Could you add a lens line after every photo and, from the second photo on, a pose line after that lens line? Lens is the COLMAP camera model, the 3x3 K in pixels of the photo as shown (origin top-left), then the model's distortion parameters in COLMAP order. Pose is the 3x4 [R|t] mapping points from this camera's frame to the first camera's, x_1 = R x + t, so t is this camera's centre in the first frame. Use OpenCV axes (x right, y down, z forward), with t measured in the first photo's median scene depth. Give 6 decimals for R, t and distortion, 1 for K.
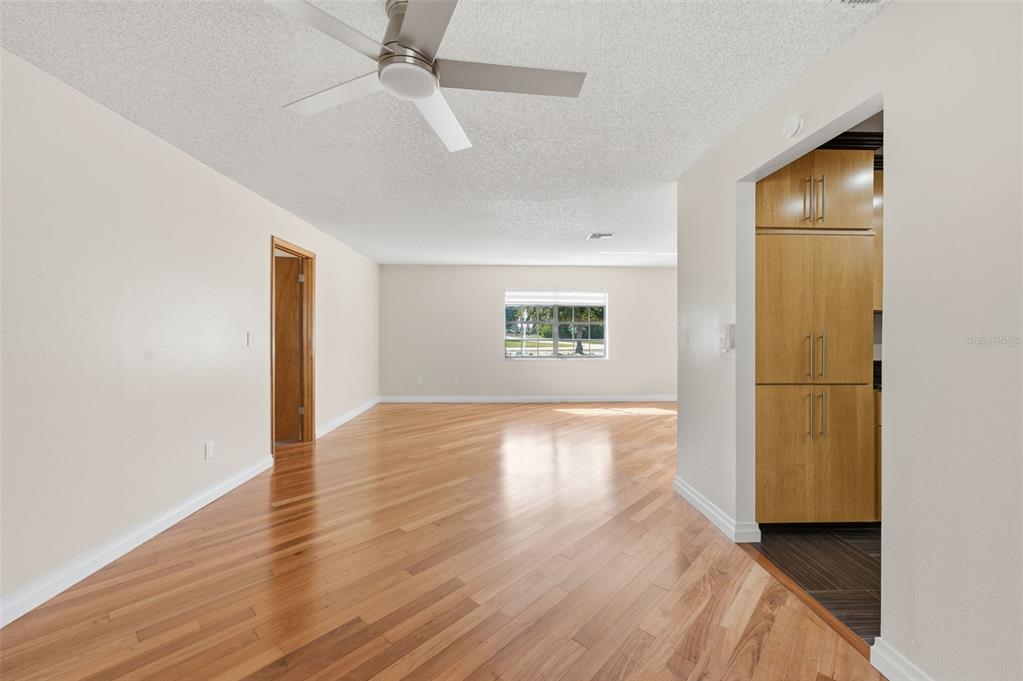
lens RADIAL K [[413.7, 0, 508.9], [0, 413.7, 334.4], [0, 0, 1]] dist [-0.033148, 0.017368]
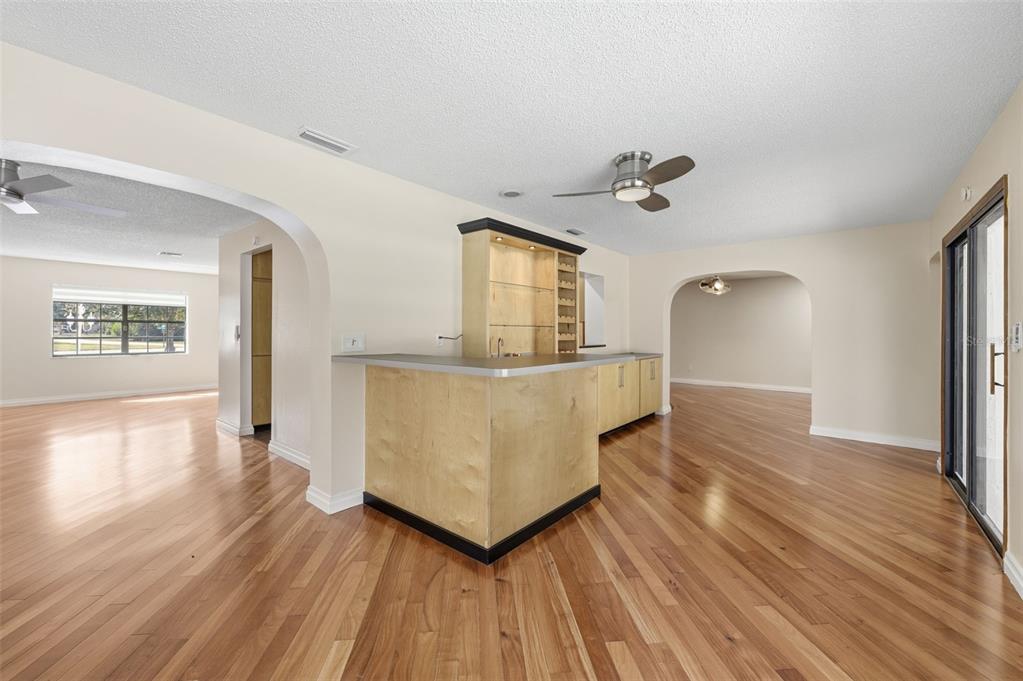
lens RADIAL K [[405.6, 0, 515.7], [0, 405.6, 329.5], [0, 0, 1]] dist [0.000625, -0.000317]
pose [[0.651707, 0.006059, 0.758447, -0.020465], [0.000843, 0.999962, -0.008713, 0.002986], [-0.758470, 0.006318, 0.651677, -0.415771]]
